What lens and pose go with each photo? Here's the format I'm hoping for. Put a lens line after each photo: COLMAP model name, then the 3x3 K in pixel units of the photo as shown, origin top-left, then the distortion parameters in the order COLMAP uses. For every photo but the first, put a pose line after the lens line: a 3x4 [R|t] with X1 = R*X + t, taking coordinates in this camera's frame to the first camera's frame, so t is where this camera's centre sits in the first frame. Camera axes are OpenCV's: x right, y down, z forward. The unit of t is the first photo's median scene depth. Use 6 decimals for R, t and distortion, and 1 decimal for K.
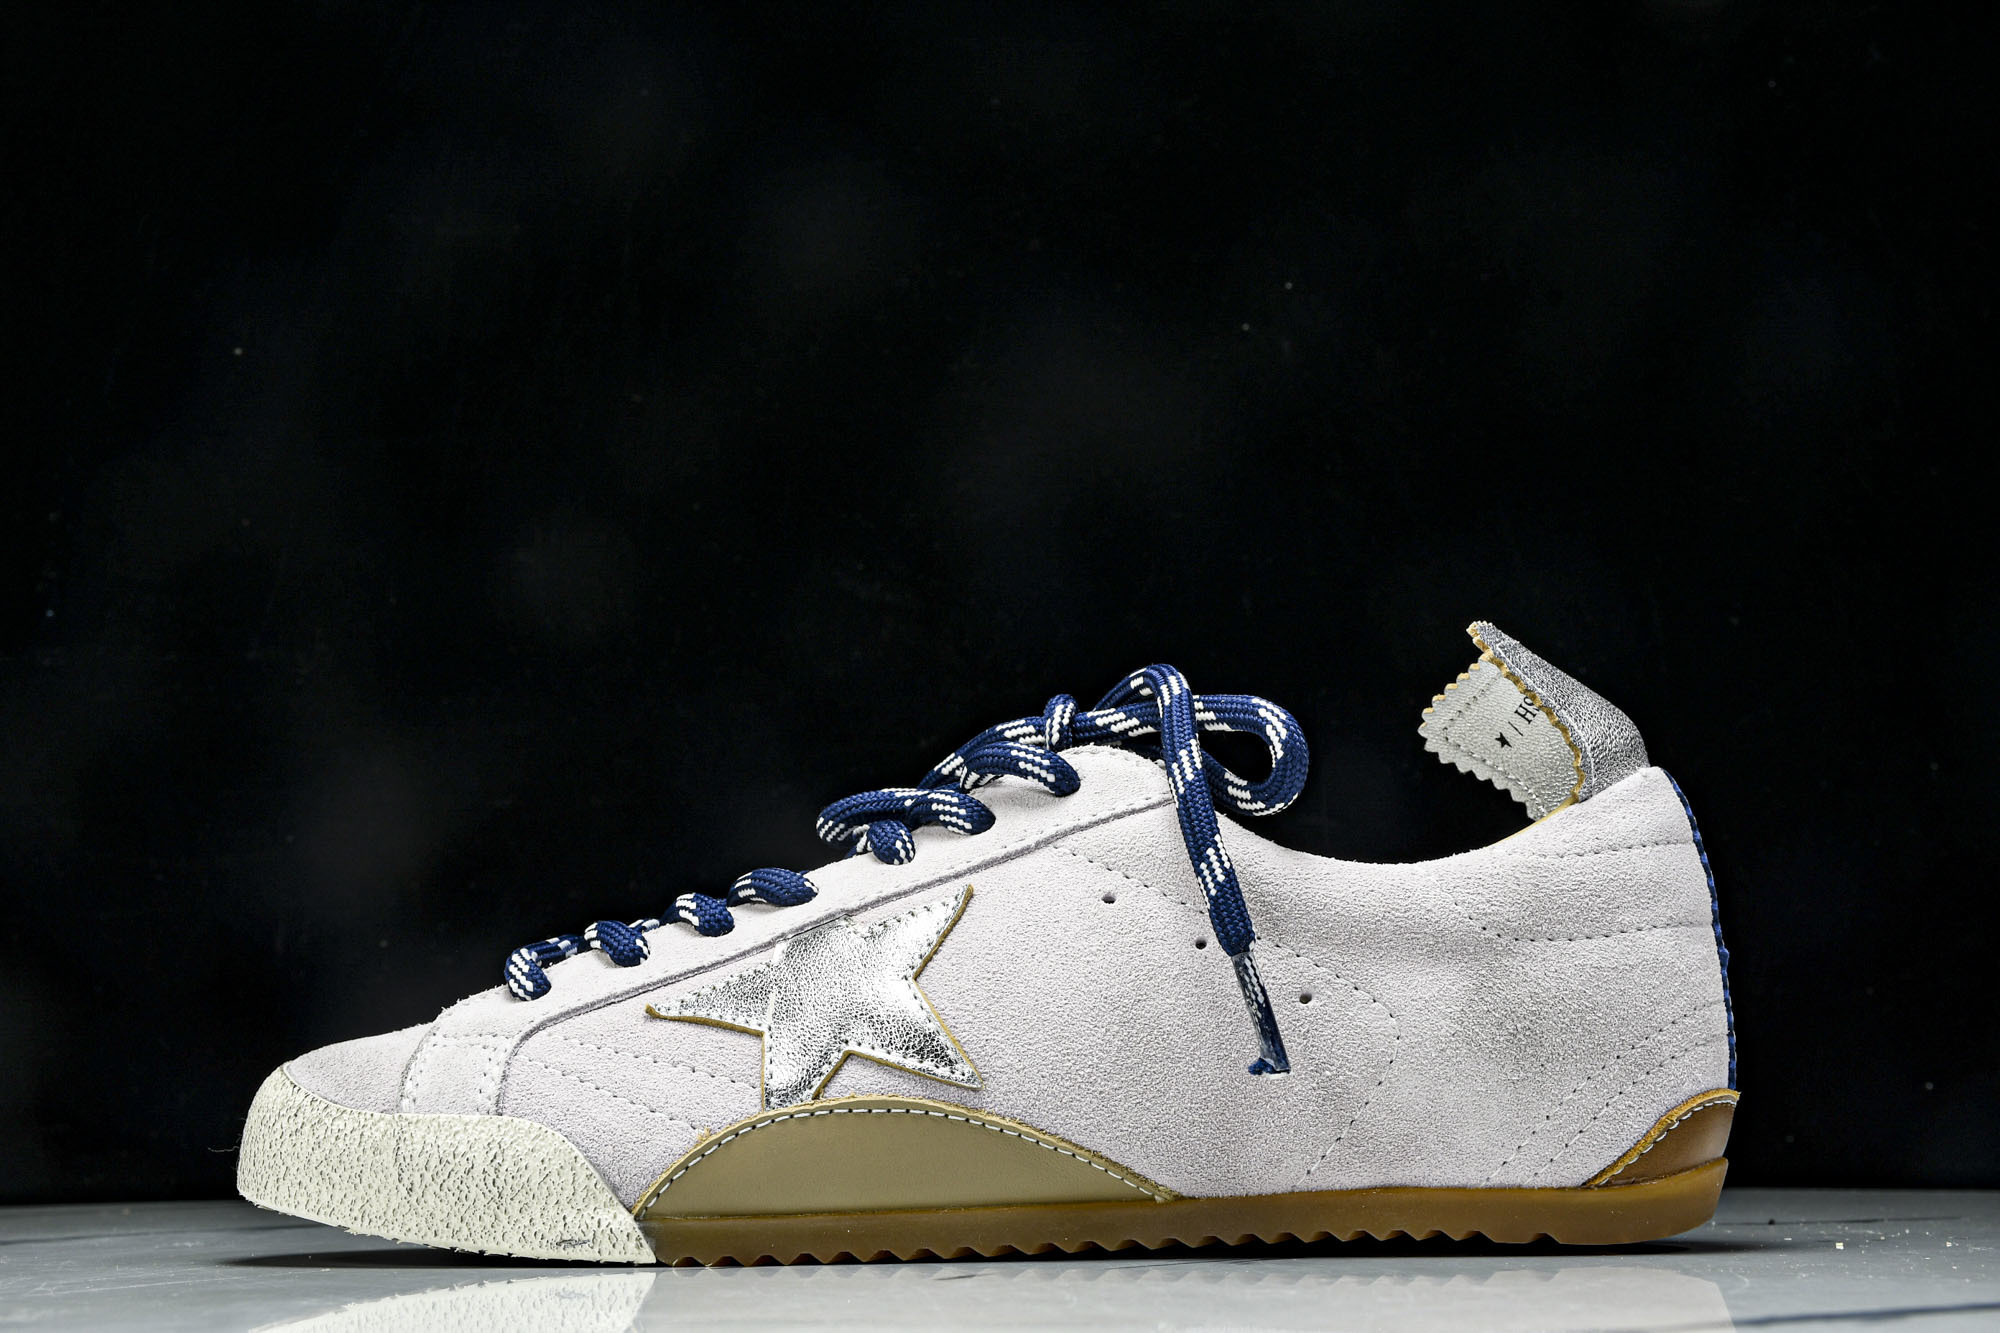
lens RADIAL K [[2815.0, 0, 1027.7], [0, 2815.0, 670.0], [0, 0, 1]] dist [0.084432, 0.102357]
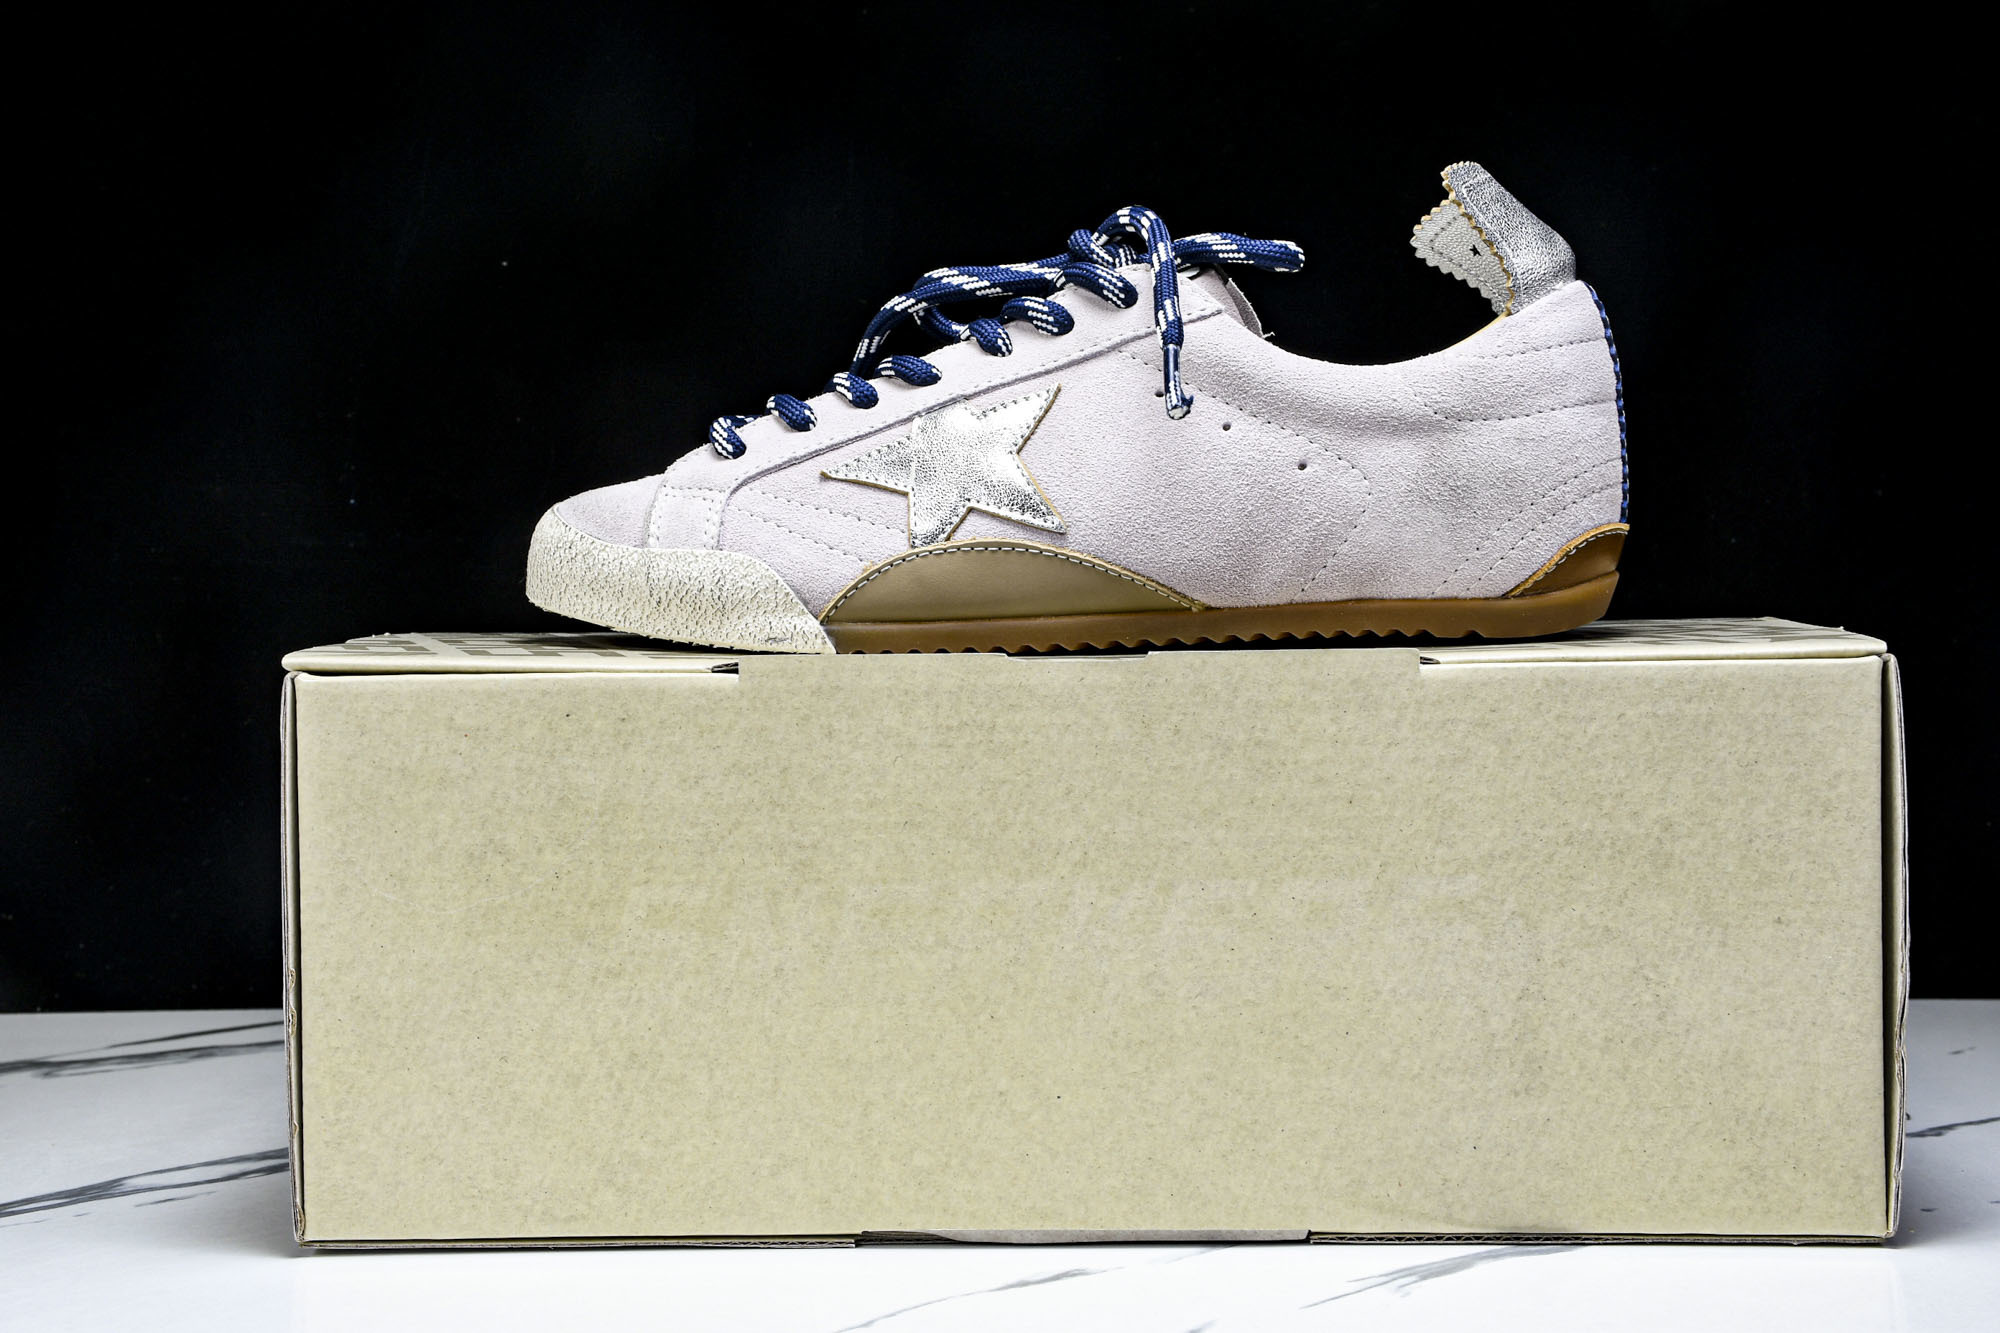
lens RADIAL K [[3529.0, 0, 1000.0], [0, 3529.0, 666.5], [0, 0, 1]] dist [0.050663, 0.229117]
pose [[0.998845, -0.004067, -0.047885, 0.033415], [0.014892, 0.973559, 0.227948, -0.181665], [0.045692, -0.228398, 0.972495, -0.697668]]
